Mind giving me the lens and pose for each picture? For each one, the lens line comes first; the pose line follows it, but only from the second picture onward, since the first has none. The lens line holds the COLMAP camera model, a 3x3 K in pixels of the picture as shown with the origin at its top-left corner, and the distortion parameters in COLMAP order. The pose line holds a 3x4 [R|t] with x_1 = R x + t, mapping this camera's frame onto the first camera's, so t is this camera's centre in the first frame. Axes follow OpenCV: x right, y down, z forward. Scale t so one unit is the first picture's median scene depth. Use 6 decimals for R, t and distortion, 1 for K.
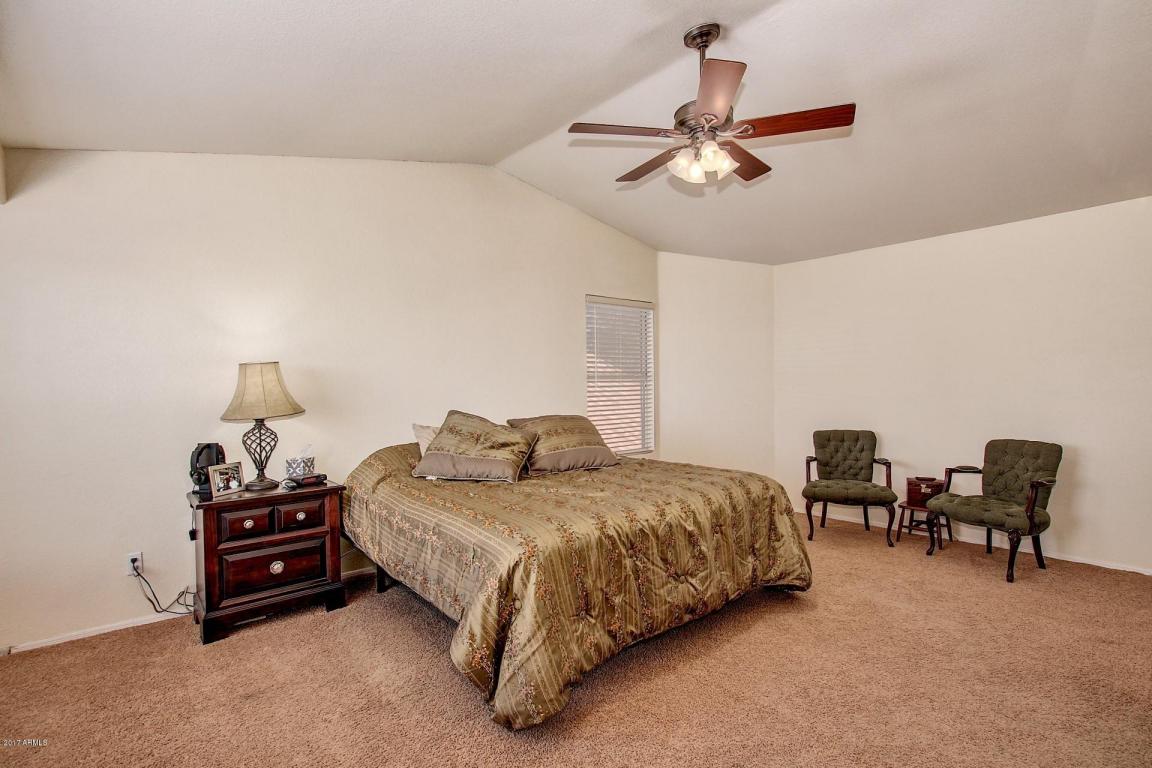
lens RADIAL K [[557.4, 0, 569.5], [0, 557.4, 388.7], [0, 0, 1]] dist [-0.019349, 0.000092]
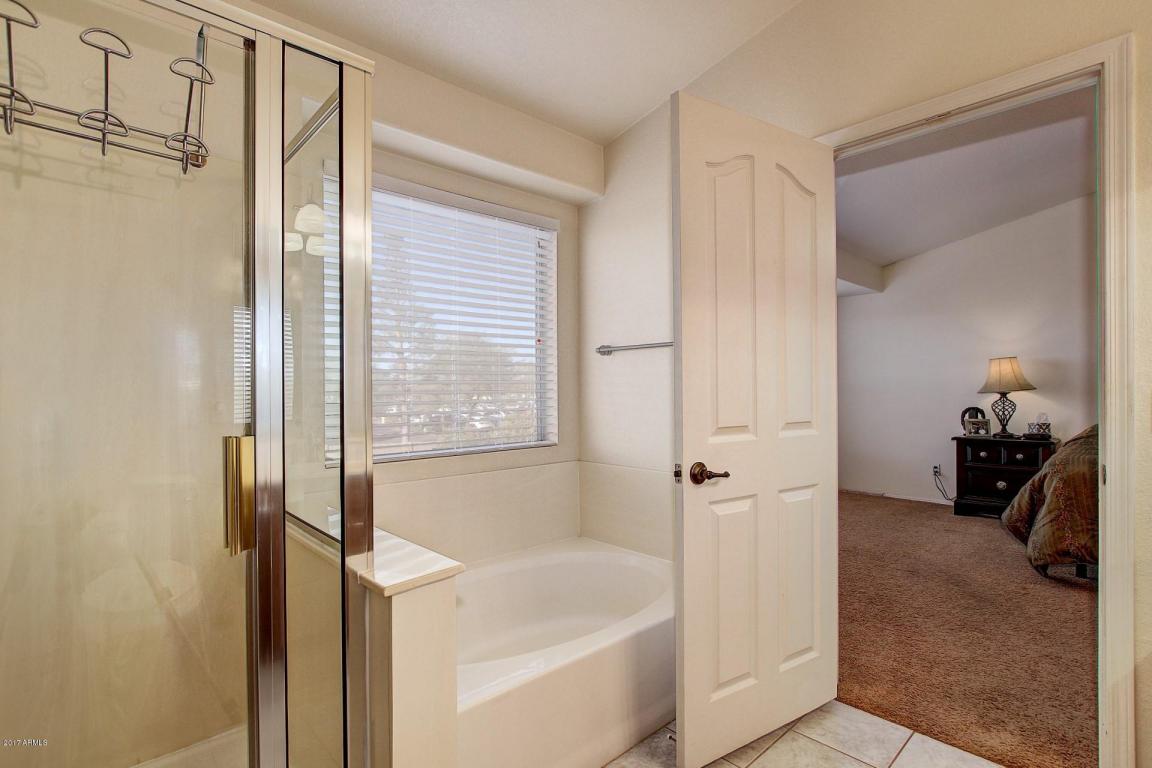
lens RADIAL K [[557.4, 0, 569.5], [0, 557.4, 388.7], [0, 0, 1]] dist [-0.019349, 0.000092]
pose [[0.059450, 0.007436, -0.998204, 0.986380], [-0.008478, 0.999940, 0.006944, 0.041664], [0.998195, 0.008049, 0.059510, -0.349690]]
